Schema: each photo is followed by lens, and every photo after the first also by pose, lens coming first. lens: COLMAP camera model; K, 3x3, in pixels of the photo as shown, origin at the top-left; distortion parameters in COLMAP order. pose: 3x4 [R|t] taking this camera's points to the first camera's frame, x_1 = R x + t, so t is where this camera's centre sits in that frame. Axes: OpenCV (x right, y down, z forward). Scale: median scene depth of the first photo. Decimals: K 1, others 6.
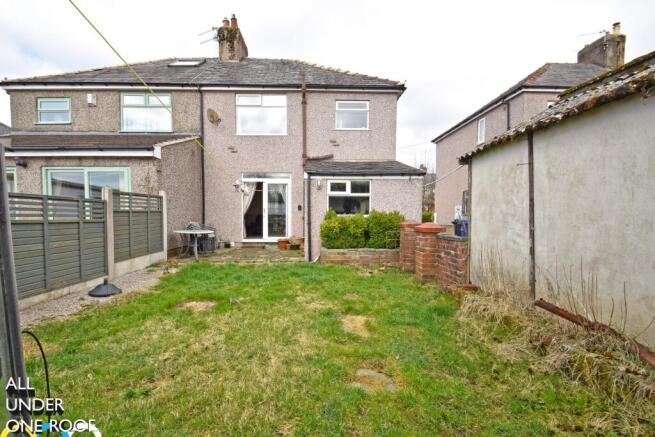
lens RADIAL K [[292.4, 0, 323.7], [0, 292.4, 229.5], [0, 0, 1]] dist [0.000397, -0.000262]
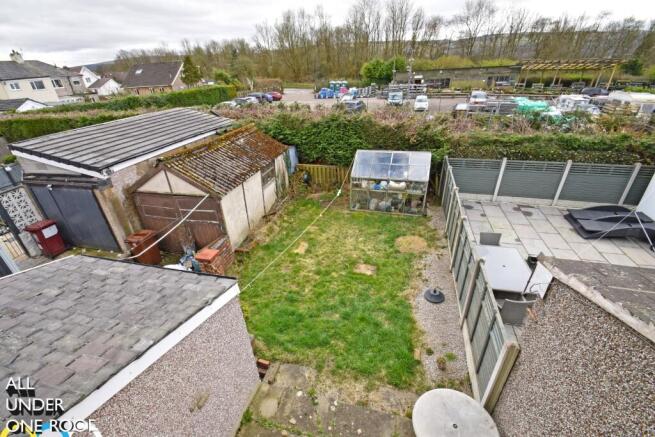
lens RADIAL K [[292.4, 0, 323.7], [0, 292.4, 229.5], [0, 0, 1]] dist [0.000397, -0.000262]
pose [[-0.970699, -0.103081, 0.217066, -0.631598], [0.032474, 0.838758, 0.543536, -1.223175], [-0.238094, 0.534659, -0.810834, 2.837739]]
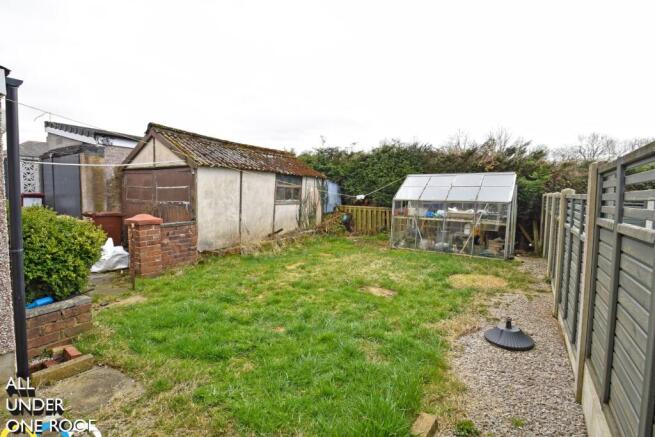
lens RADIAL K [[312.9, 0, 327.5], [0, 312.9, 218.5], [0, 0, 1]] dist [0.001172, -0.000330]
pose [[-0.856415, -0.059154, 0.512889, -0.976999], [0.001024, 0.993218, 0.116263, -0.186654], [-0.516288, 0.100094, -0.850546, 2.314426]]
